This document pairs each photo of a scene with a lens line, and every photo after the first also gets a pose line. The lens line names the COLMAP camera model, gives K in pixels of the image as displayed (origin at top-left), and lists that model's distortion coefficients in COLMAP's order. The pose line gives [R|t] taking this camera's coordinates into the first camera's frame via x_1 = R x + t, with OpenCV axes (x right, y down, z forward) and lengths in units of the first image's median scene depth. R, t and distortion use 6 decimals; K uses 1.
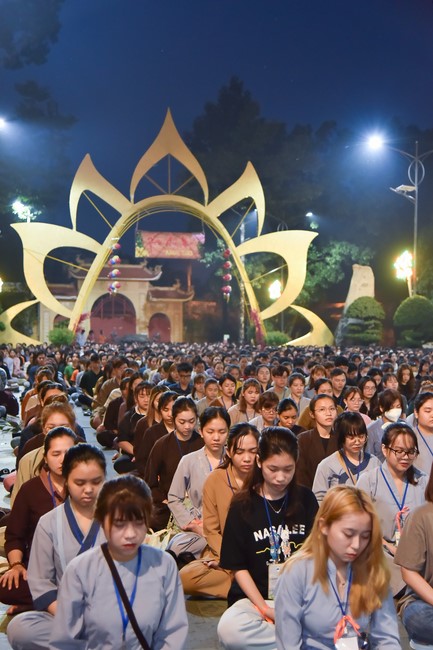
lens RADIAL K [[894.6, 0, 223.0], [0, 894.6, 325.1], [0, 0, 1]] dist [0.197687, 0.000000]
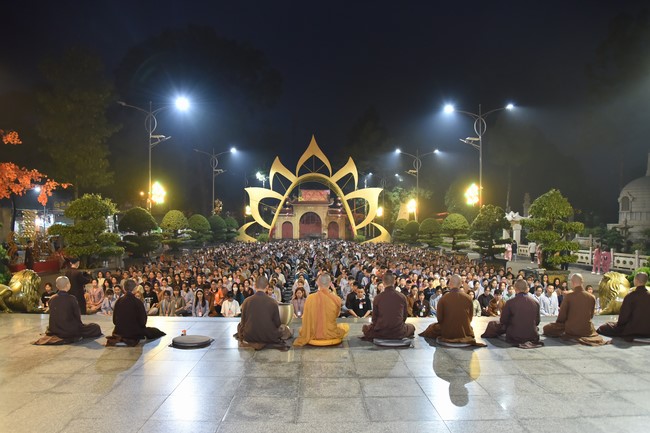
lens RADIAL K [[474.1, 0, 309.4], [0, 474.1, 220.5], [0, 0, 1]] dist [-0.092792, 0.000460]
pose [[0.986179, -0.004744, -0.165615, 0.121359], [0.003781, 0.999974, -0.006133, -0.021072], [0.165640, 0.005422, 0.986171, -0.146466]]
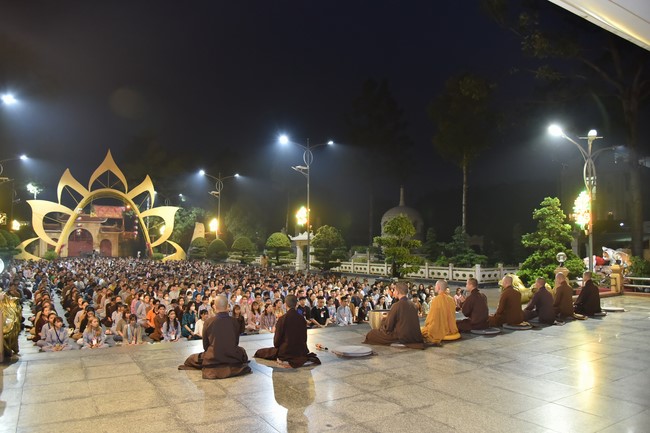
lens RADIAL K [[450.4, 0, 307.3], [0, 450.4, 219.9], [0, 0, 1]] dist [-0.091222, 0.034639]
pose [[0.939657, 0.018349, 0.341626, 0.026846], [-0.001620, 0.998788, -0.049189, -0.019659], [-0.342115, 0.045667, 0.938548, -0.140447]]
